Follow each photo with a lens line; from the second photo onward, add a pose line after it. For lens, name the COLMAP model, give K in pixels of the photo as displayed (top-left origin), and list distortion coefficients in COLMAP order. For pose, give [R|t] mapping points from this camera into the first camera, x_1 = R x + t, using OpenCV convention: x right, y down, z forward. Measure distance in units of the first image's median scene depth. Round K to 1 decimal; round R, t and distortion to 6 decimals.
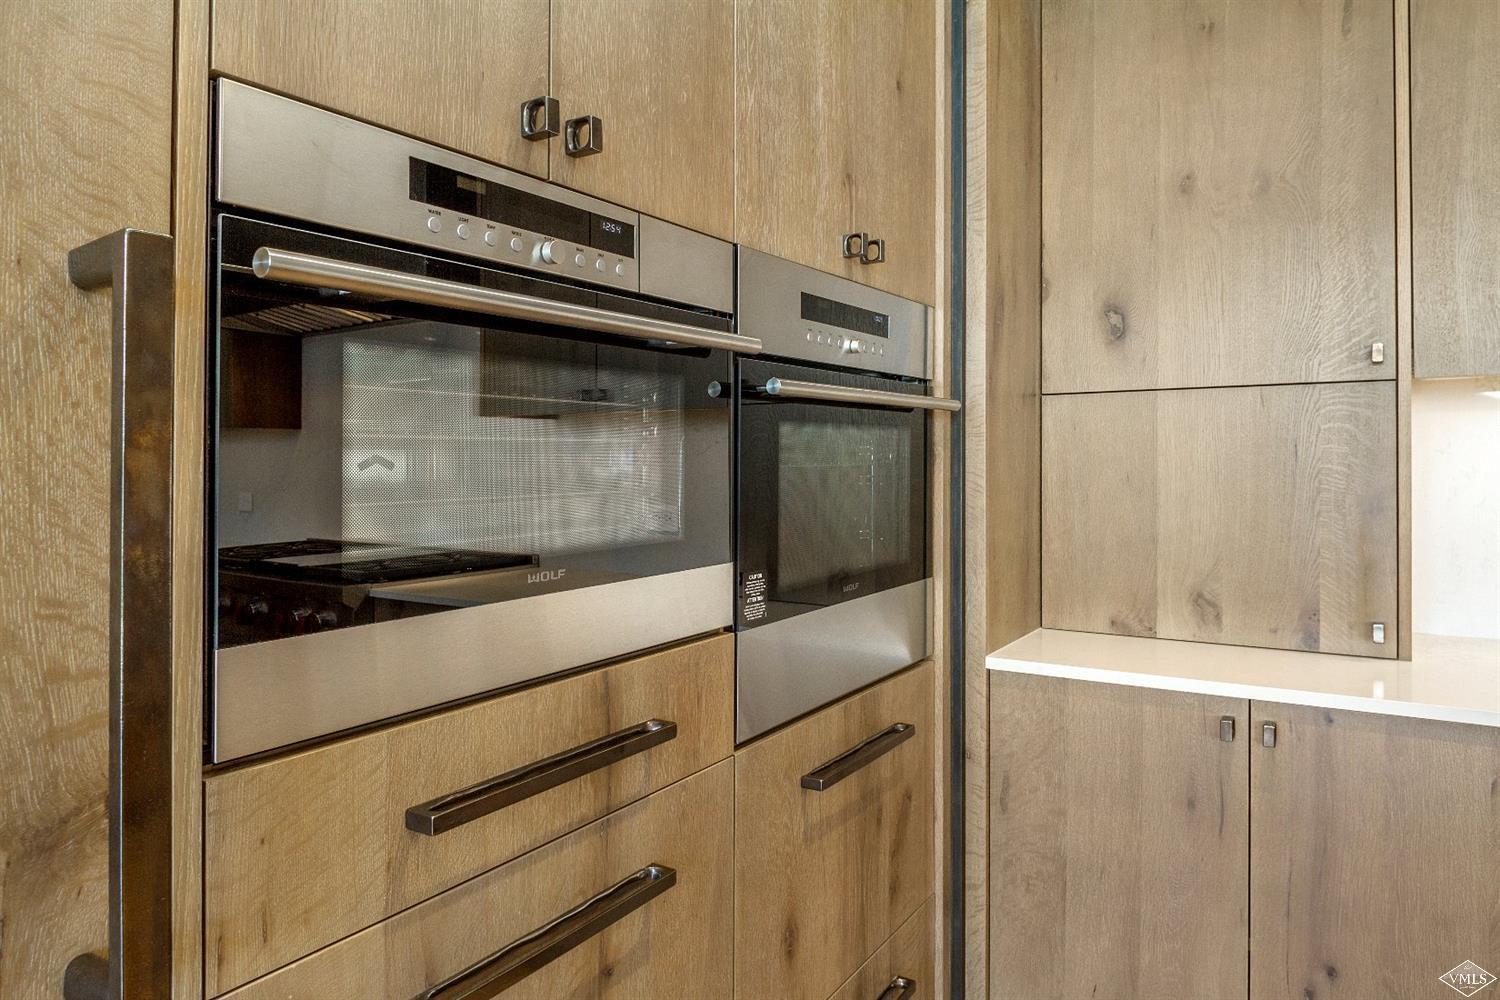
lens RADIAL K [[1010.2, 0, 814.9], [0, 1010.2, 448.3], [0, 0, 1]] dist [-0.006612, -0.001896]
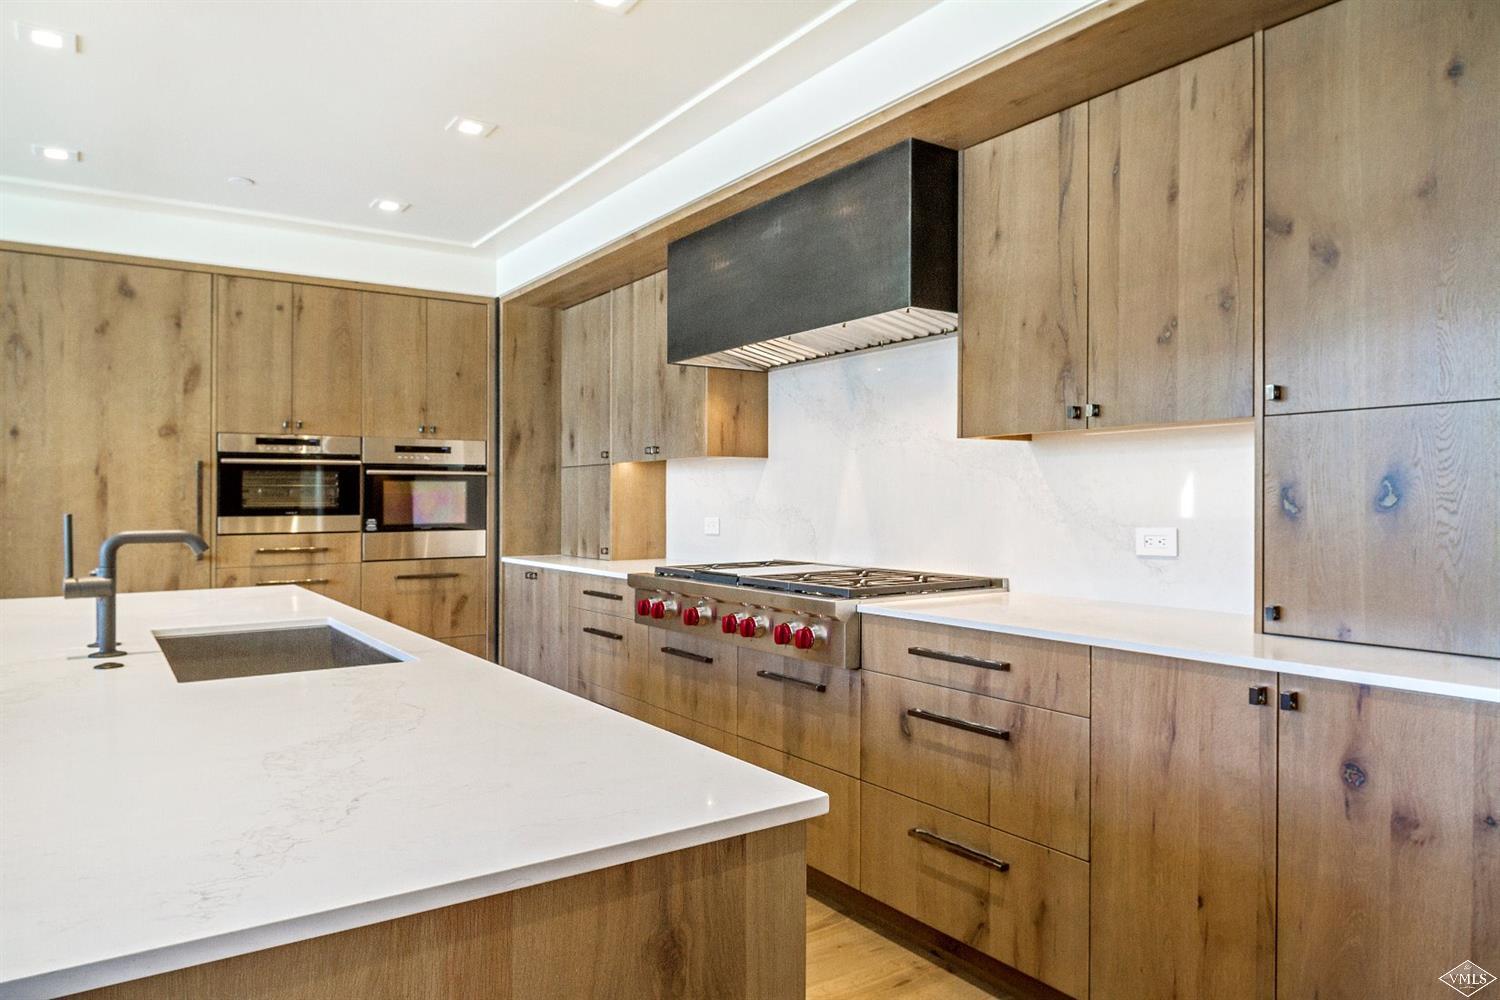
lens RADIAL K [[985.6, 0, 754.0], [0, 985.6, 487.0], [0, 0, 1]] dist [-0.001245, -0.001909]
pose [[0.901264, 0.012515, -0.433089, 2.749699], [-0.008192, 0.999896, 0.011844, -0.055546], [0.433192, -0.007127, 0.901273, -1.703716]]
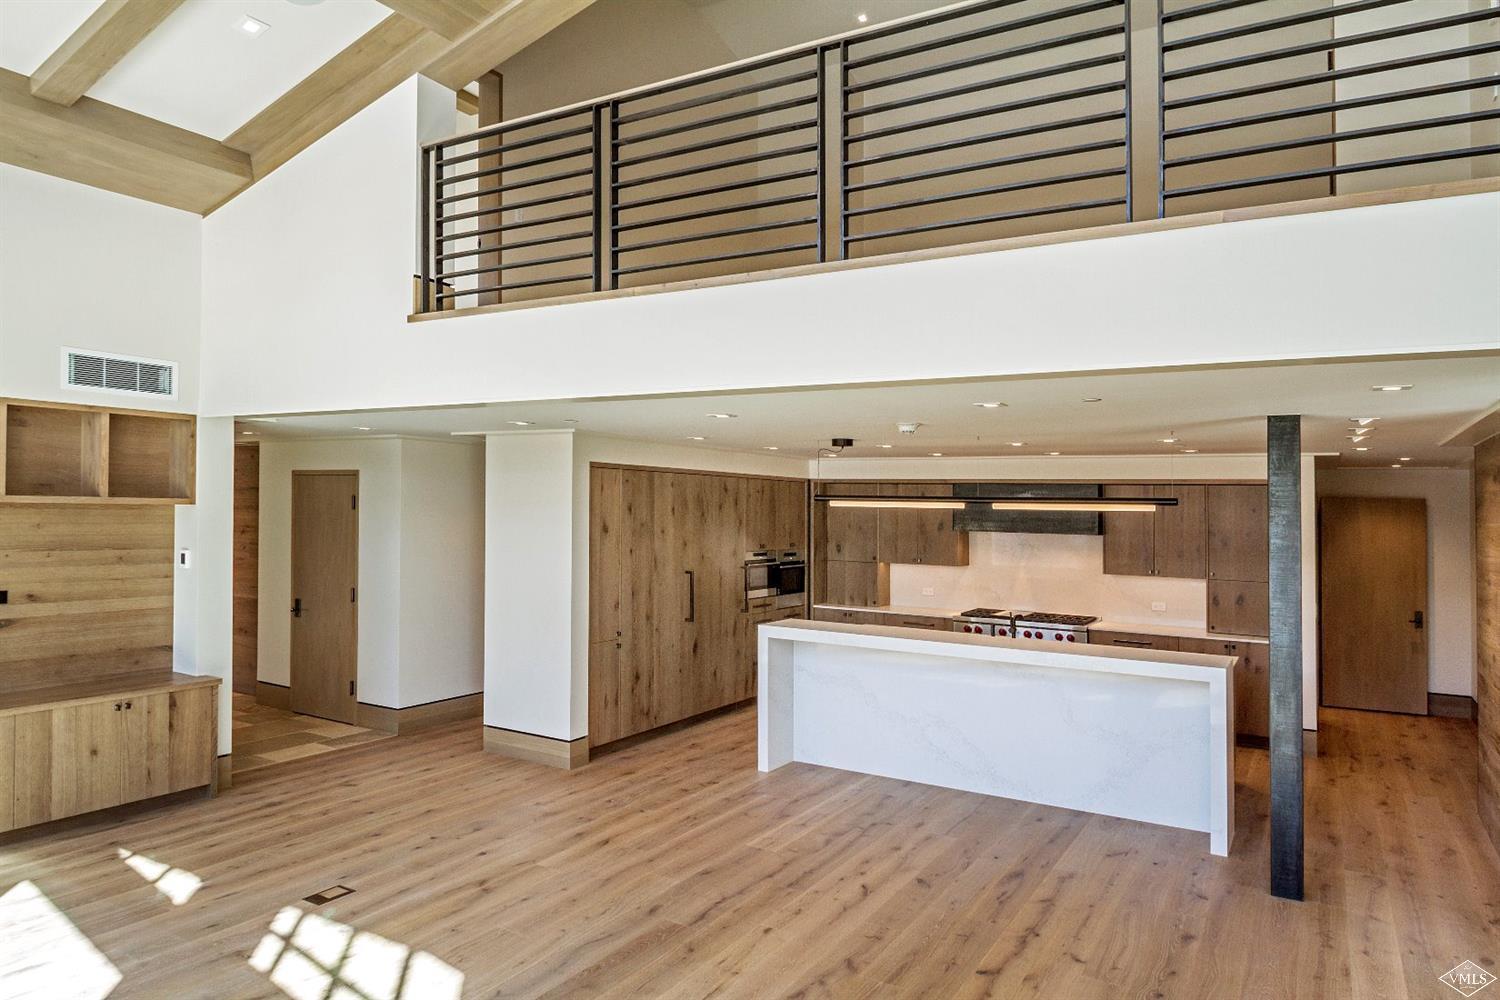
lens RADIAL K [[981.6, 0, 747.1], [0, 981.6, 448.6], [0, 0, 1]] dist [0.021193, -0.000662]
pose [[0.998765, 0.036961, -0.033207, -0.073691], [-0.038372, 0.998342, -0.042909, -0.623878], [0.031566, 0.044130, 0.998527, -6.588698]]
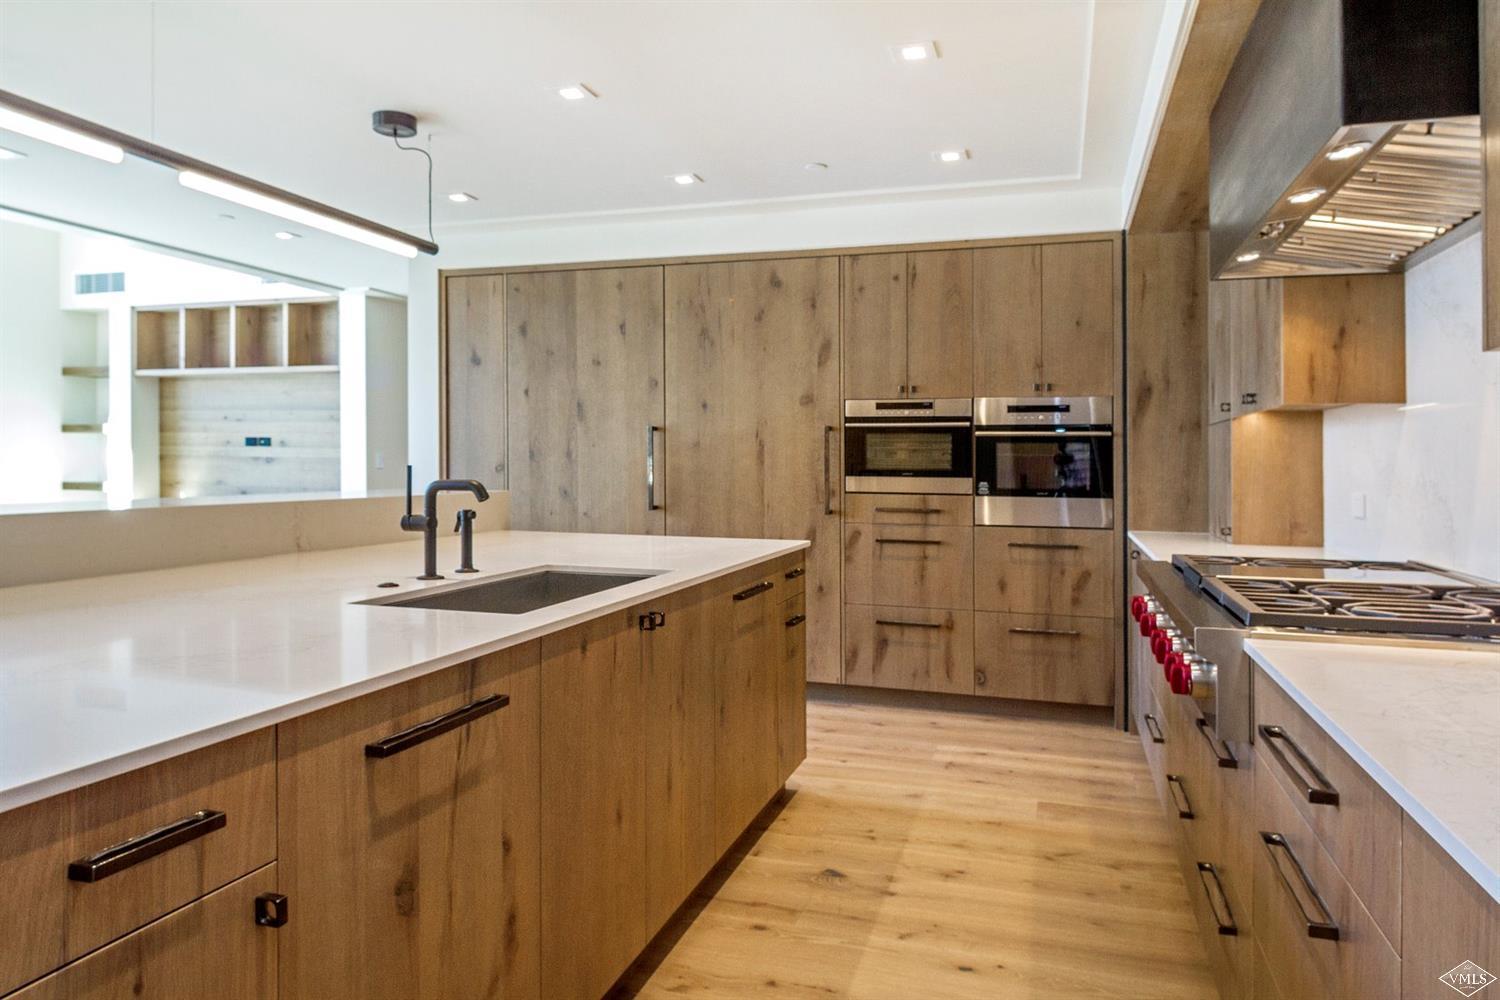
lens RADIAL K [[981.6, 0, 747.1], [0, 981.6, 448.6], [0, 0, 1]] dist [0.021193, -0.000662]
pose [[0.206755, 0.008555, -0.978355, 3.165970], [0.001921, 0.999956, 0.009150, -0.037026], [0.978391, -0.003772, 0.206730, -0.610233]]
